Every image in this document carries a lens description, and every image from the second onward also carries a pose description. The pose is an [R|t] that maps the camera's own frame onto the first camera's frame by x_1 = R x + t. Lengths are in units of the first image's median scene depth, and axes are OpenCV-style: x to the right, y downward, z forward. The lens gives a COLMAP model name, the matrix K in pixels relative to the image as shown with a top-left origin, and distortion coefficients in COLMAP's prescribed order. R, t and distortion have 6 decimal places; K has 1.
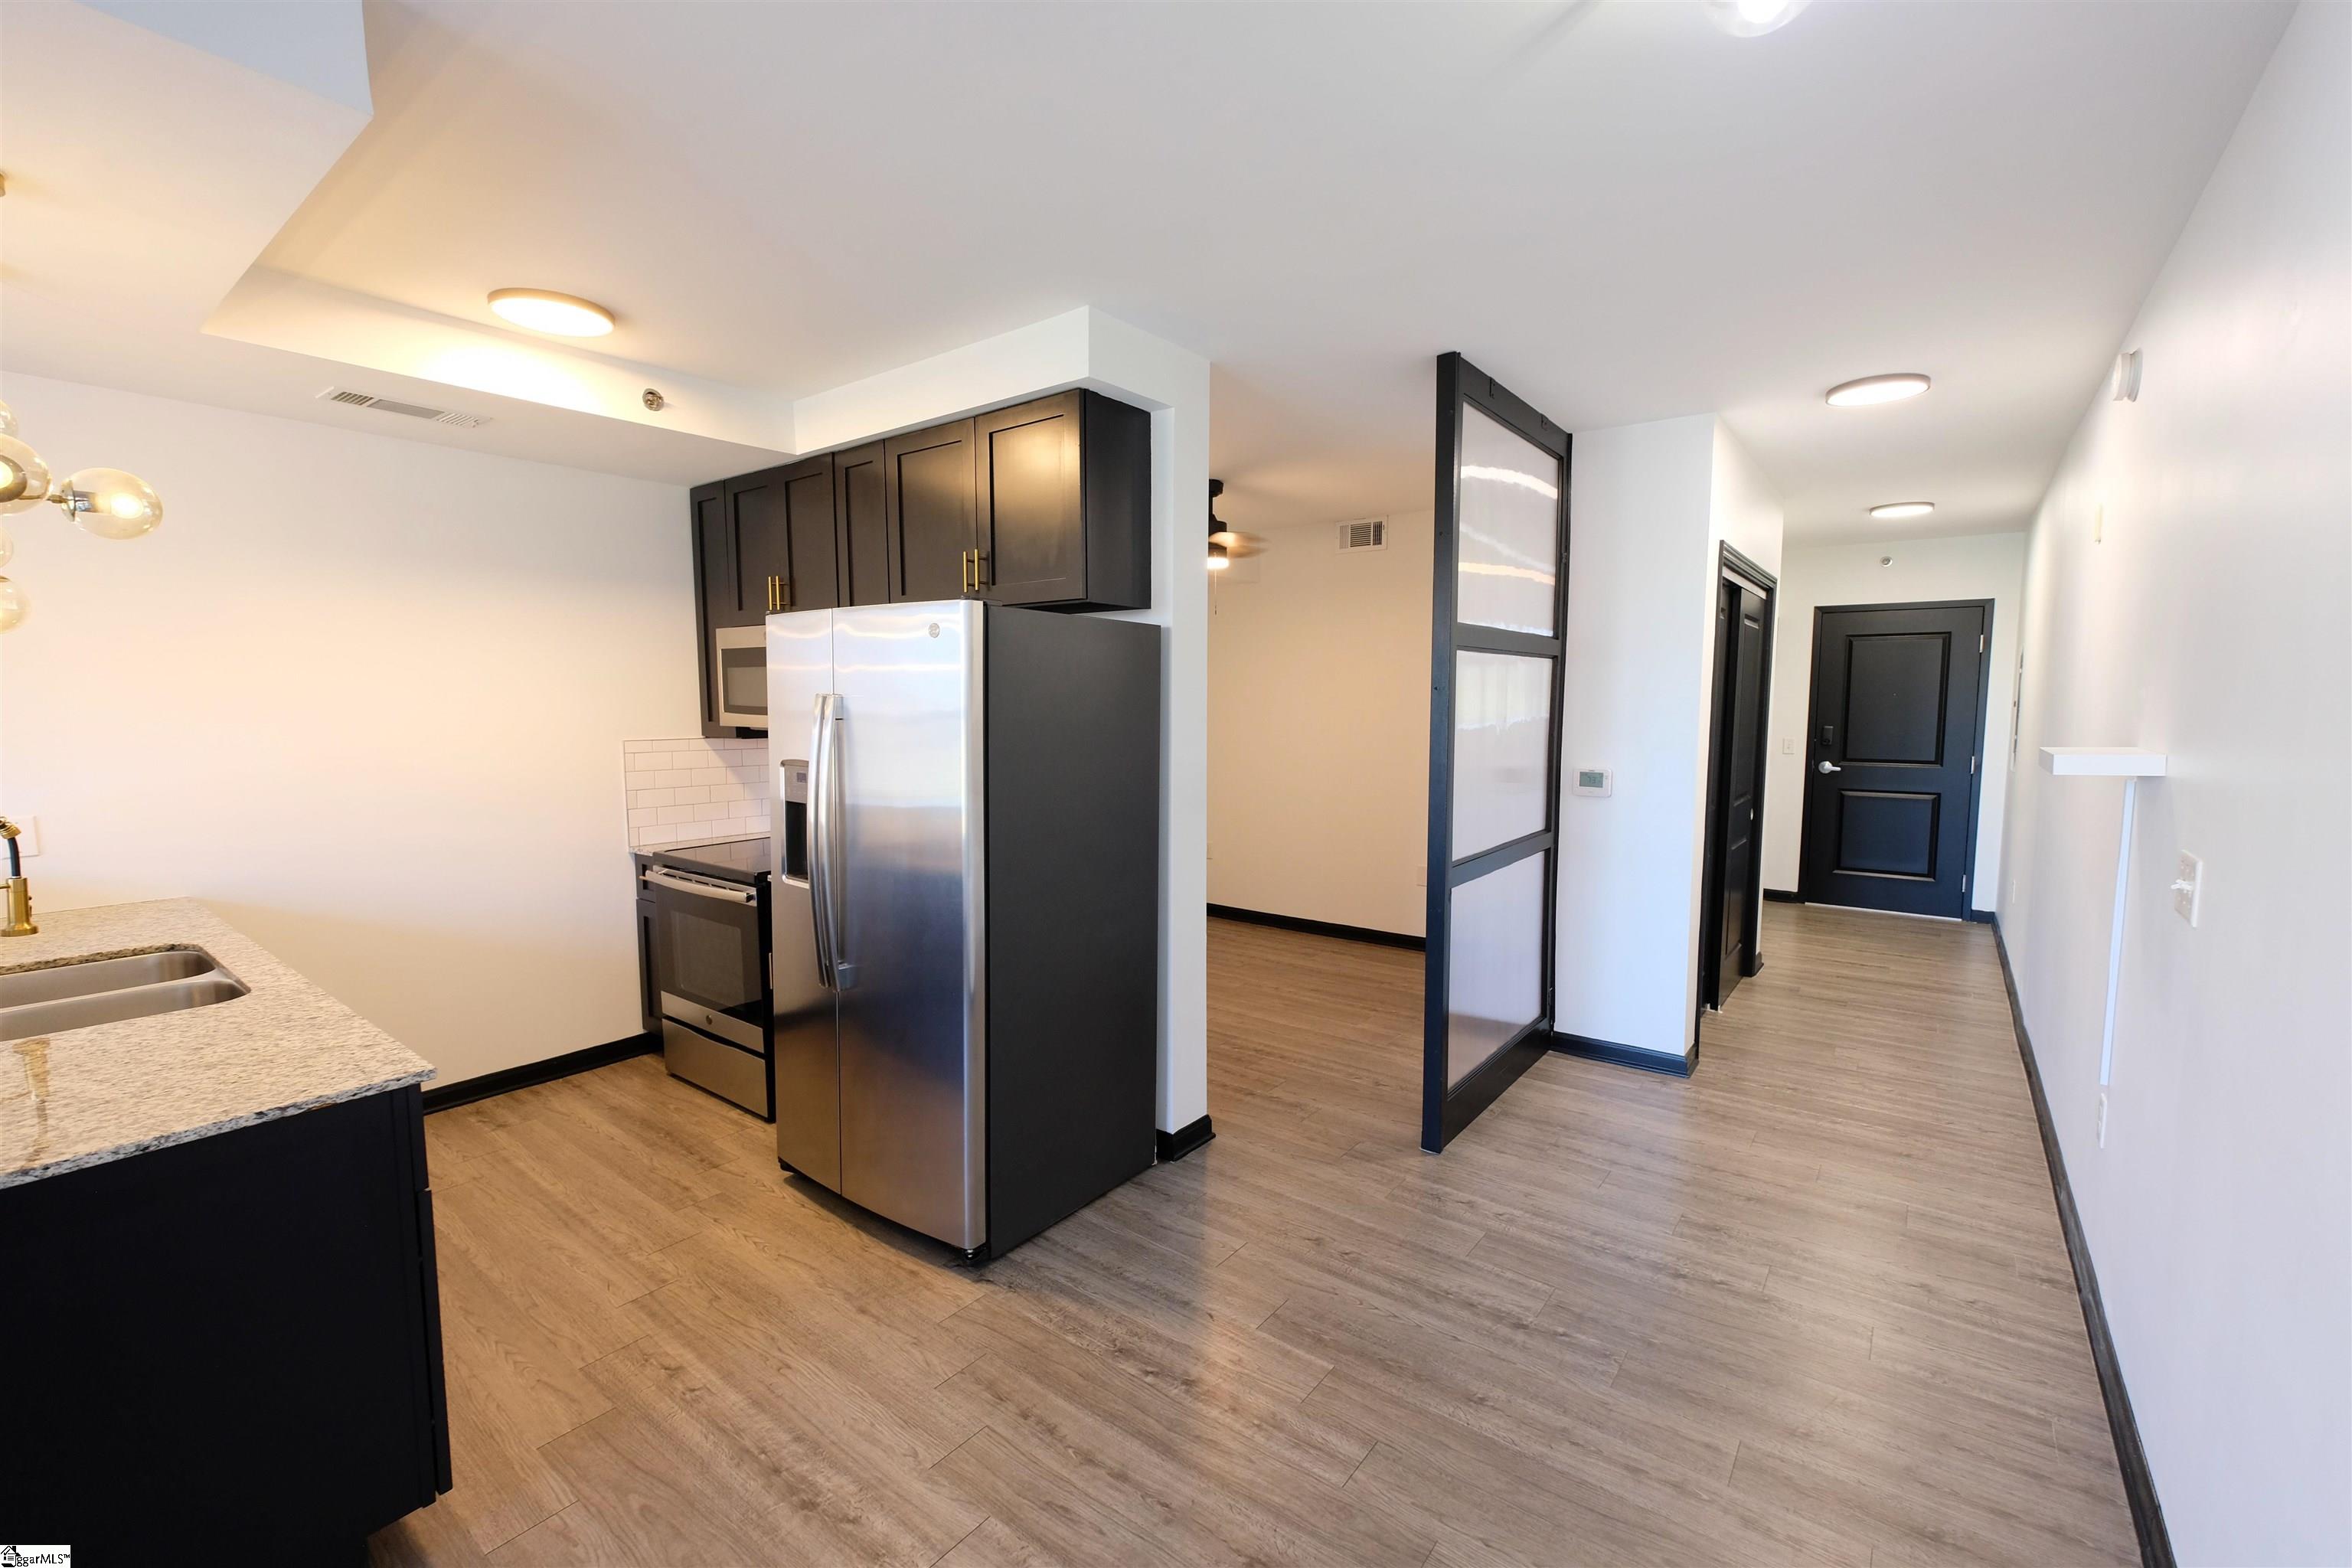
lens RADIAL K [[984.9, 0, 1179.8], [0, 984.9, 786.3], [0, 0, 1]] dist [-0.000991, -0.000586]
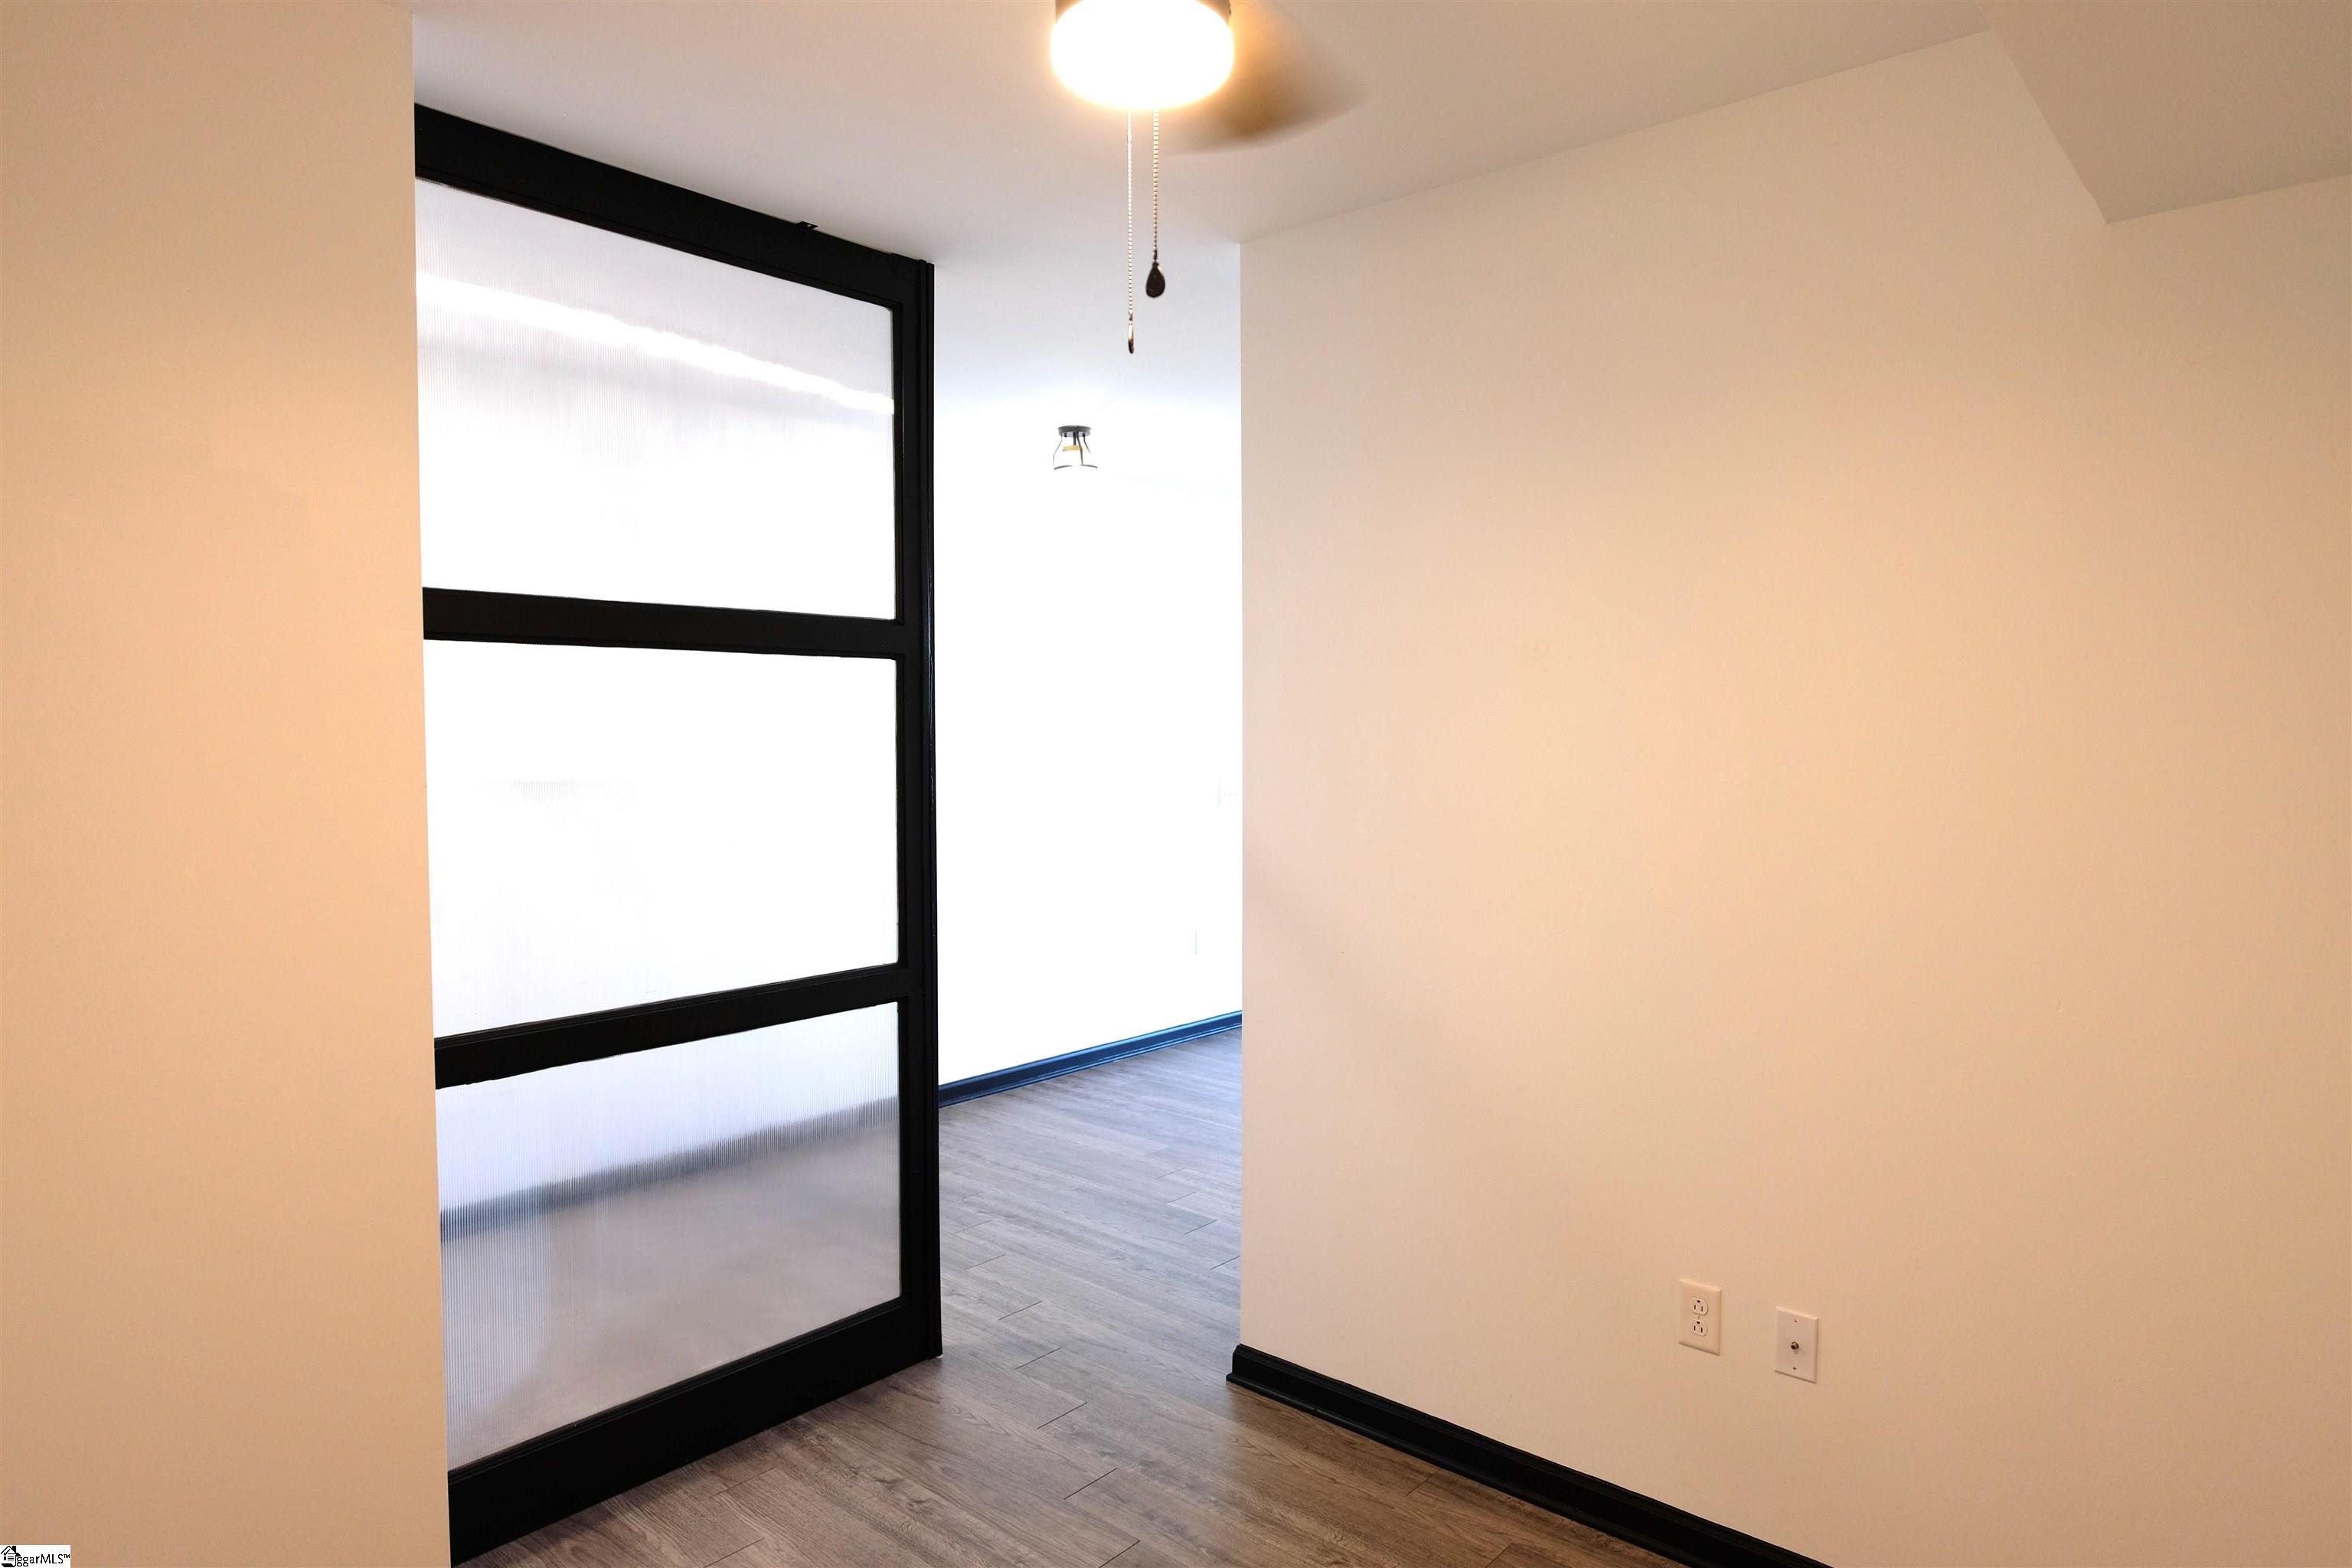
lens RADIAL K [[1379.4, 0, 1181.2], [0, 1379.4, 786.9], [0, 0, 1]] dist [-0.005880, -0.000002]
pose [[-0.997882, -0.005110, 0.064849, 0.008655], [0.004012, 0.990177, 0.139764, -0.182010], [-0.064926, 0.139728, -0.988059, 1.937009]]
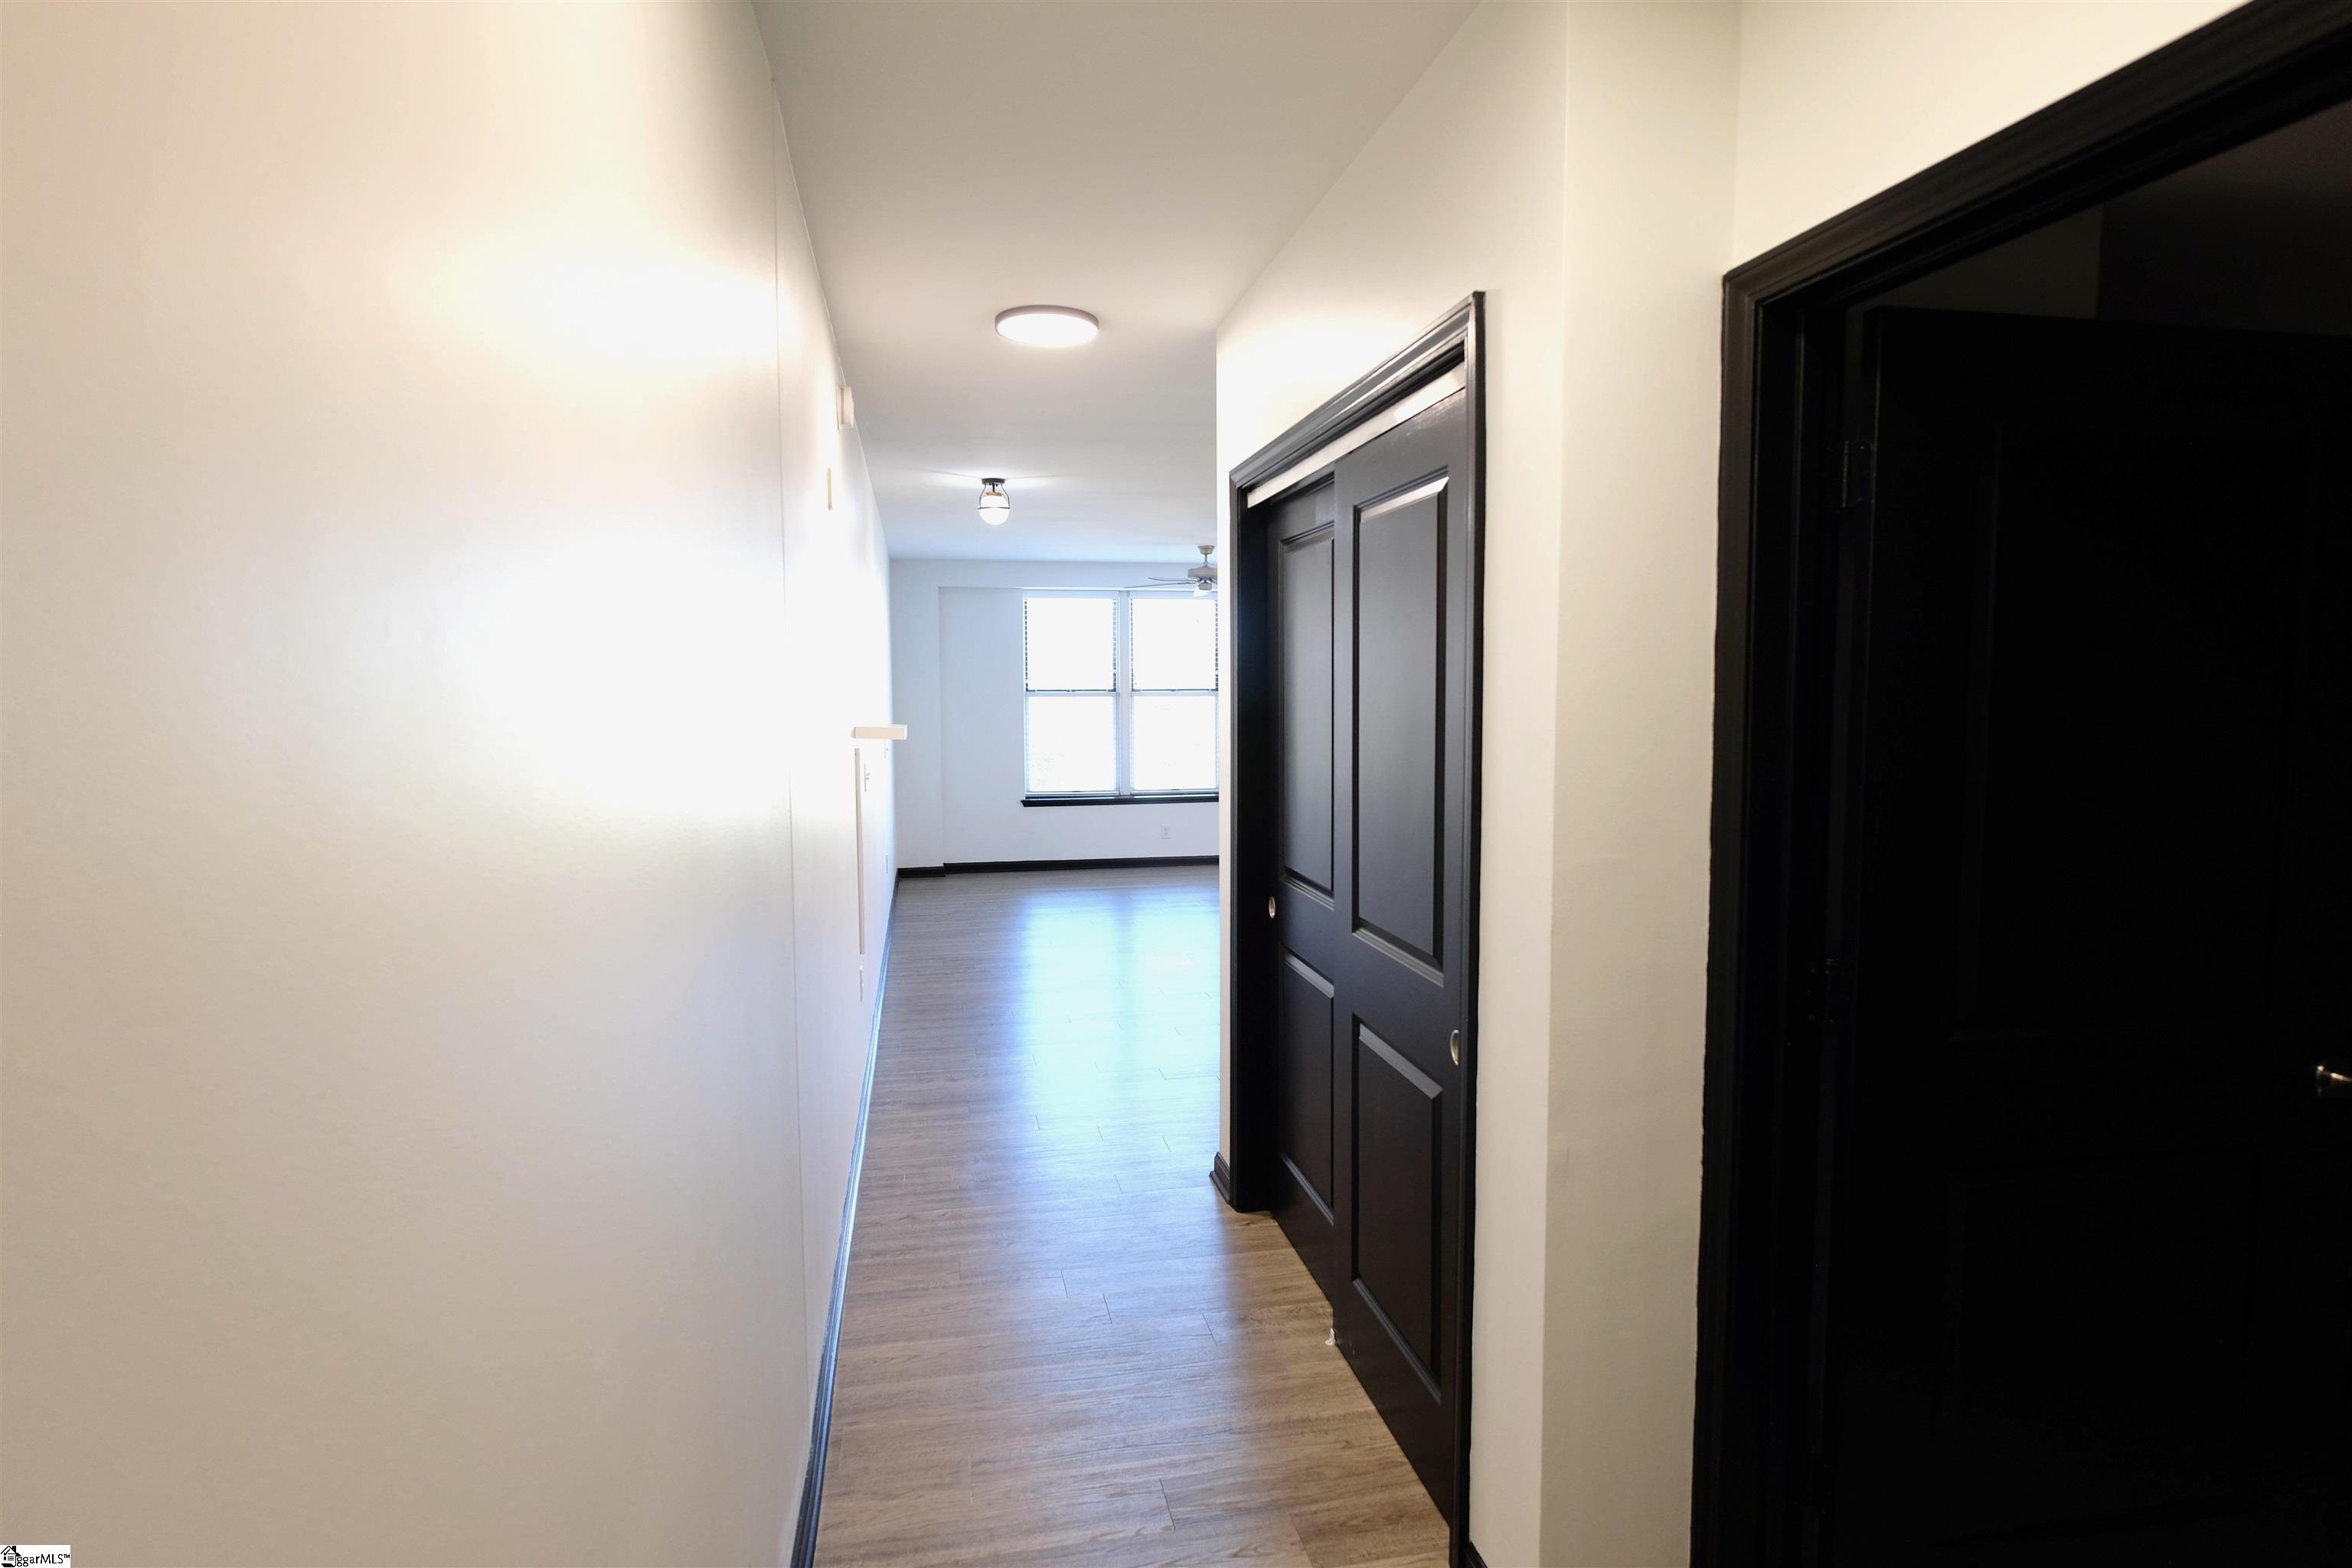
lens RADIAL K [[1243.6, 0, 1176.0], [0, 1243.6, 784.0], [0, 0, 1]] dist [-0.002056, -0.000286]
pose [[-0.657305, 0.058961, -0.751315, 1.507376], [-0.063735, 0.989014, 0.133374, -0.172946], [0.750925, 0.135552, -0.646326, 1.885279]]
